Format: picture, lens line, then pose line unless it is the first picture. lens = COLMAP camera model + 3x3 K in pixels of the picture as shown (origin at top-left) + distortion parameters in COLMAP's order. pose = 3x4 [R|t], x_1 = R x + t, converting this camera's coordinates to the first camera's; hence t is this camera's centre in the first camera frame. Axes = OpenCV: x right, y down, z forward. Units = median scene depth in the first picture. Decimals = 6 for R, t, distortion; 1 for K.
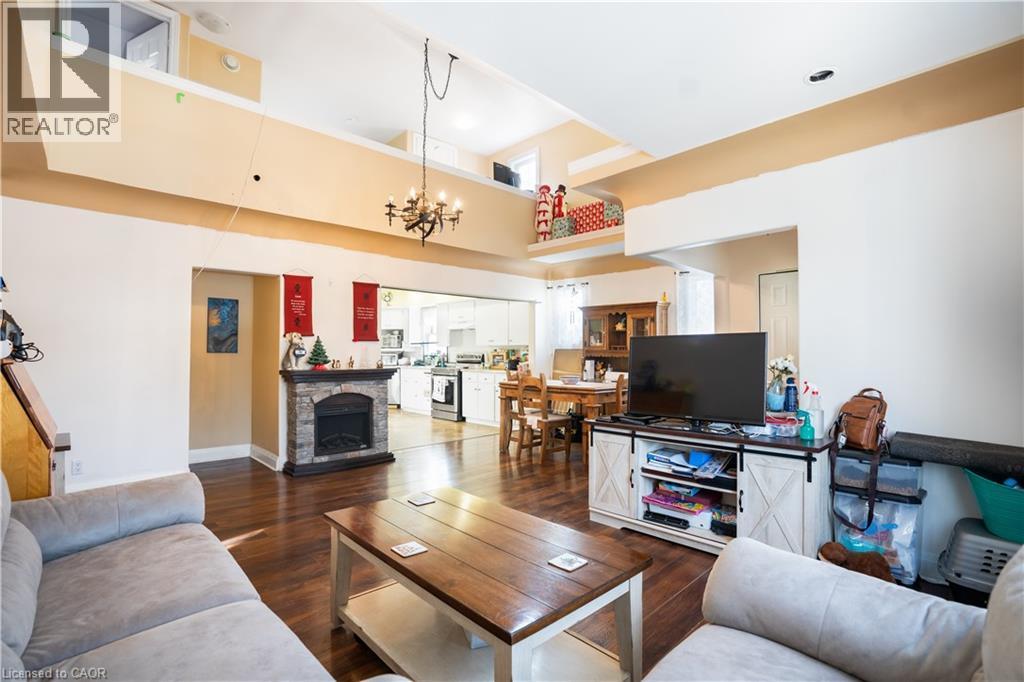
lens RADIAL K [[478.6, 0, 519.5], [0, 478.6, 349.6], [0, 0, 1]] dist [-0.073238, 0.027886]
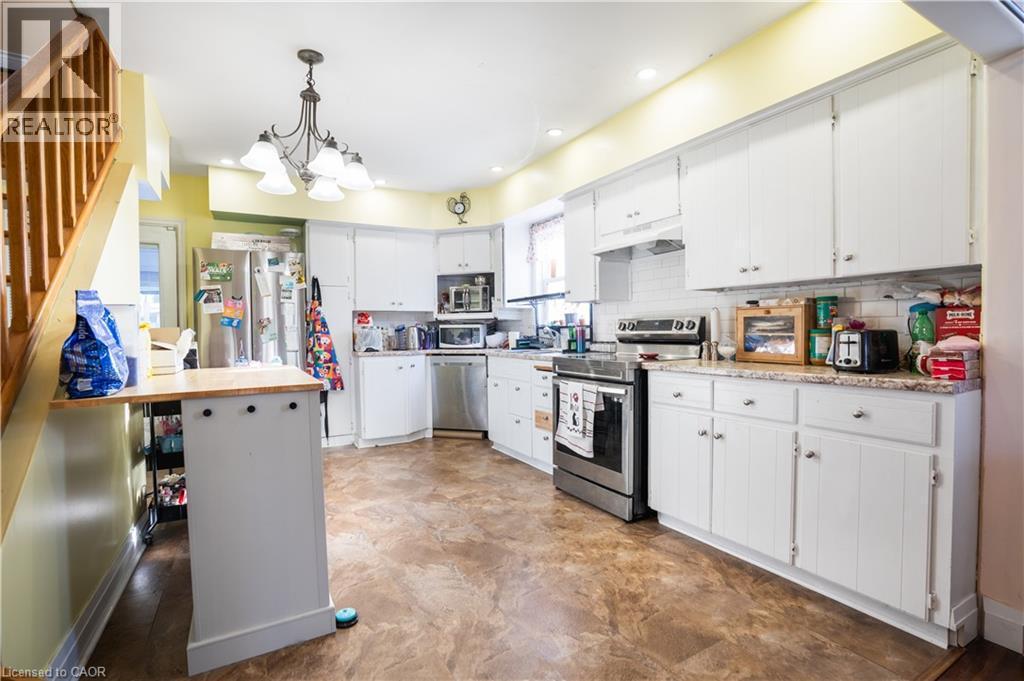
lens RADIAL K [[478.6, 0, 519.5], [0, 478.6, 349.1], [0, 0, 1]] dist [-0.073238, 0.027886]
pose [[0.968282, -0.000006, -0.249859, -0.117449], [0.010983, 0.999035, 0.042537, 0.016210], [0.249617, -0.043932, 0.967348, 0.634940]]
